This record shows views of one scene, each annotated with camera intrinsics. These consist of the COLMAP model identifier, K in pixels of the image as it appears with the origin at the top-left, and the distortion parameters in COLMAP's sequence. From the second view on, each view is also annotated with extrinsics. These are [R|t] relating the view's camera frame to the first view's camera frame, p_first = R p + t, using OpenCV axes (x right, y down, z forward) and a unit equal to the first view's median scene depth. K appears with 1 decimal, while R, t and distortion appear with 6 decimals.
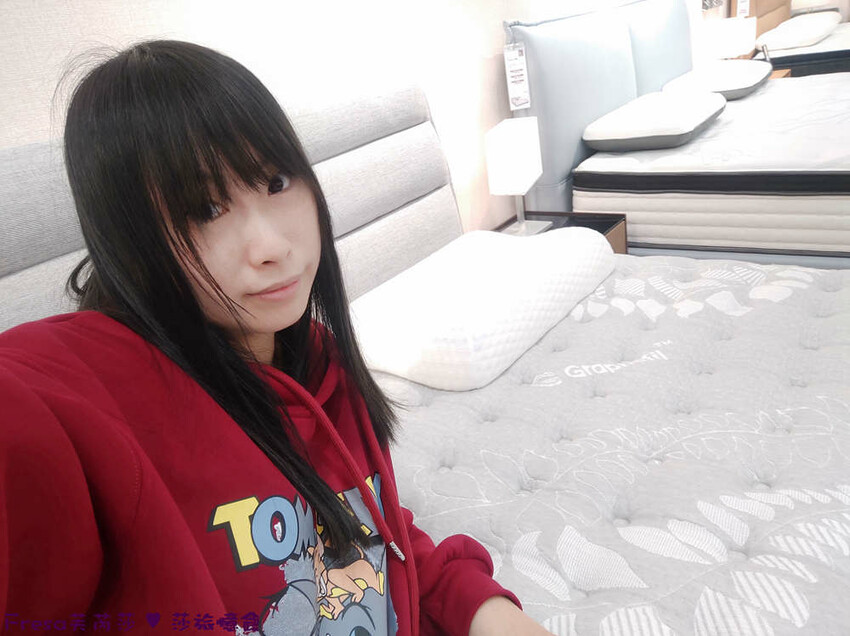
lens RADIAL K [[655.0, 0, 425.0], [0, 655.0, 318.0], [0, 0, 1]] dist [0.002169, 0.003354]
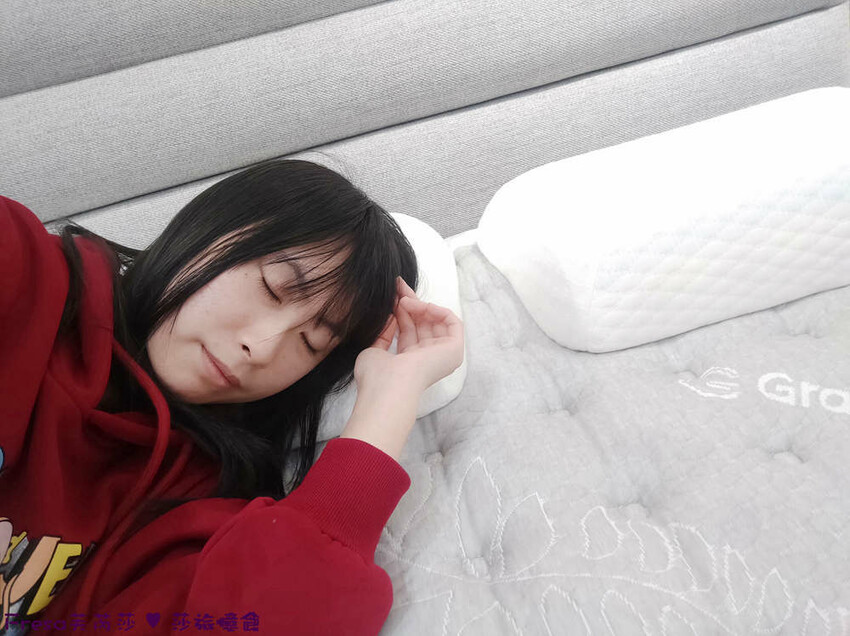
lens RADIAL K [[655.0, 0, 425.0], [0, 655.0, 318.0], [0, 0, 1]] dist [0.002169, 0.003354]
pose [[0.760892, 0.308241, -0.570991, 0.291120], [-0.181140, 0.945885, 0.269238, -0.050628], [0.623083, -0.101432, 0.775551, 0.462621]]
